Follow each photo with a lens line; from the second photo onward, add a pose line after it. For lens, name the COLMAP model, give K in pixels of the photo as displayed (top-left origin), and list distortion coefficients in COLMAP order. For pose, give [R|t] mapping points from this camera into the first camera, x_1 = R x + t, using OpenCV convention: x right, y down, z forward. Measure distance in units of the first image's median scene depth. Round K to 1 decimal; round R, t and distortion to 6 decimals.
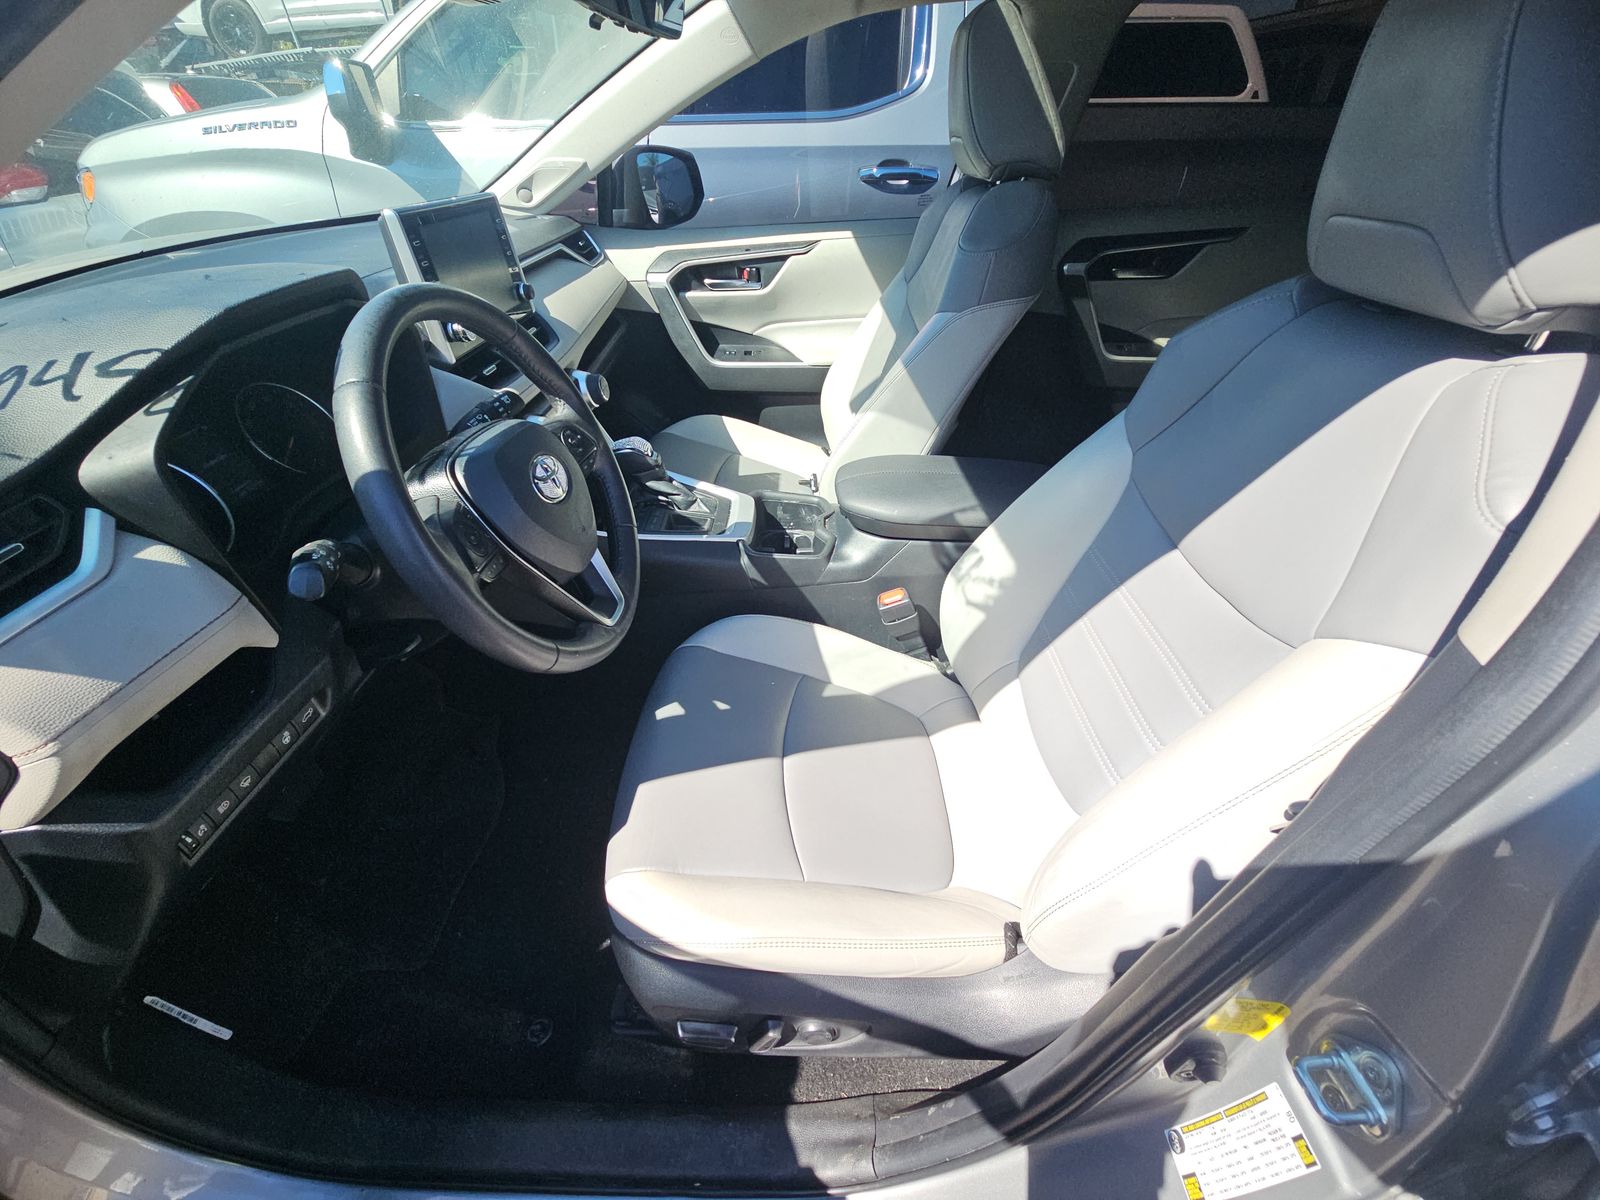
lens RADIAL K [[642.5, 0, 800.0], [0, 642.5, 600.0], [0, 0, 1]] dist [0.013388, -0.012770]
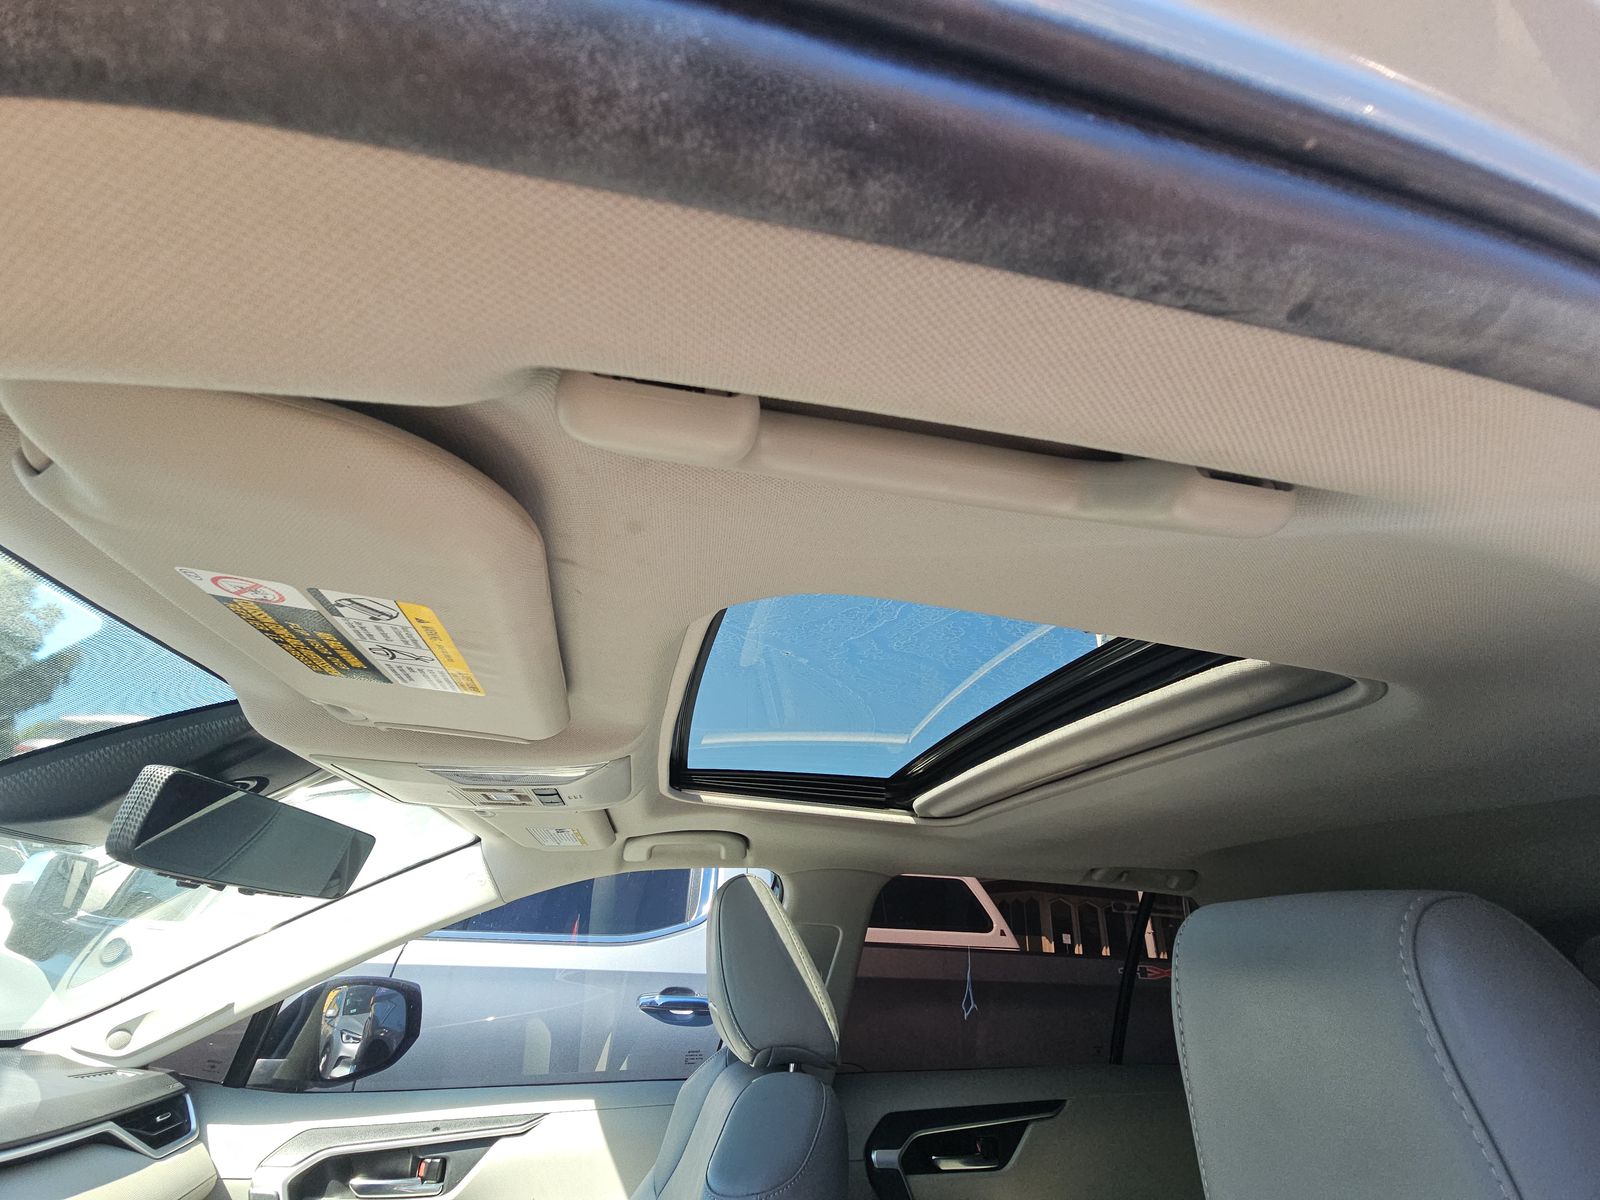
lens RADIAL K [[642.5, 0, 800.0], [0, 642.5, 600.0], [0, 0, 1]] dist [0.013388, -0.012770]
pose [[0.969498, 0.152582, 0.191813, 0.082128], [0.103278, 0.455409, -0.884271, -0.154146], [-0.222278, 0.877109, 0.425760, 0.119893]]
